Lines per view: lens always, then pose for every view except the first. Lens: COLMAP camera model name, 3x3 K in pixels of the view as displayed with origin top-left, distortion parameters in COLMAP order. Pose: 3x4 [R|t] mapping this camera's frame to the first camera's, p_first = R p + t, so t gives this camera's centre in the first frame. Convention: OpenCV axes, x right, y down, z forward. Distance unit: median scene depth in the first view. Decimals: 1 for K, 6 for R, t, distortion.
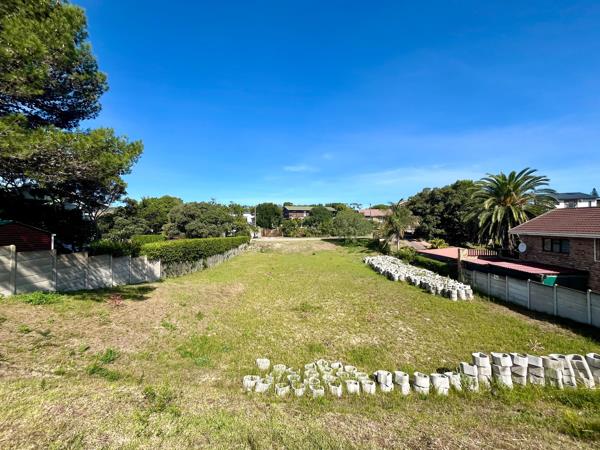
lens RADIAL K [[241.1, 0, 299.6], [0, 241.1, 238.7], [0, 0, 1]] dist [-0.003439, 0.000059]
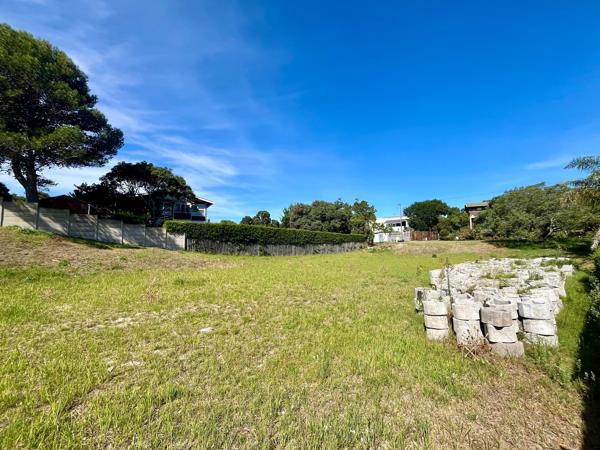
lens RADIAL K [[241.1, 0, 299.6], [0, 241.1, 238.7], [0, 0, 1]] dist [-0.003439, 0.000059]
pose [[0.653916, -0.012591, -0.756462, 0.487283], [-0.042838, 0.997641, -0.053636, 0.103356], [0.755353, 0.067479, 0.651834, 0.439849]]
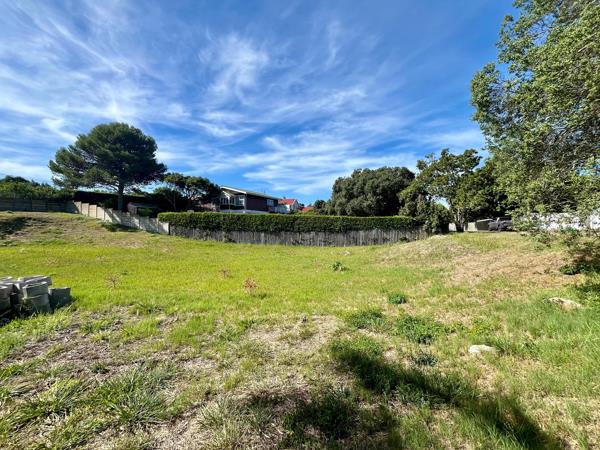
lens RADIAL K [[238.3, 0, 300.0], [0, 238.3, 225.0], [0, 0, 1]] dist [-0.008170, 0.000059]
pose [[-0.275095, -0.006473, -0.961395, 0.496157], [-0.060298, 0.998125, 0.010534, 0.024337], [0.959524, 0.060868, -0.274969, 1.568067]]
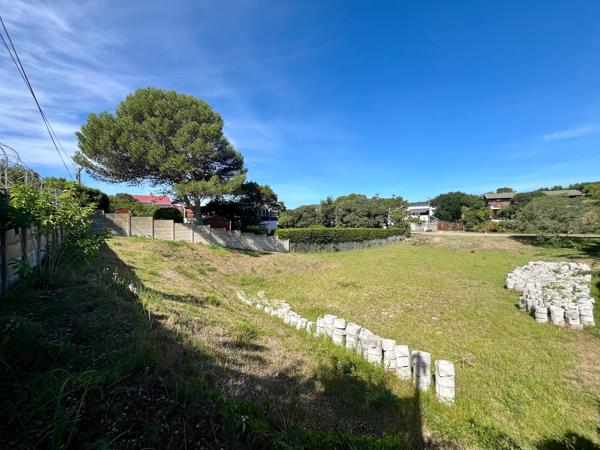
lens RADIAL K [[244.1, 0, 303.6], [0, 244.1, 235.3], [0, 0, 1]] dist [0.009709, -0.000271]
pose [[0.666509, 0.048339, -0.743928, 0.453096], [-0.039633, 0.998782, 0.029390, 0.007507], [0.744443, 0.009895, 0.667613, 0.006989]]
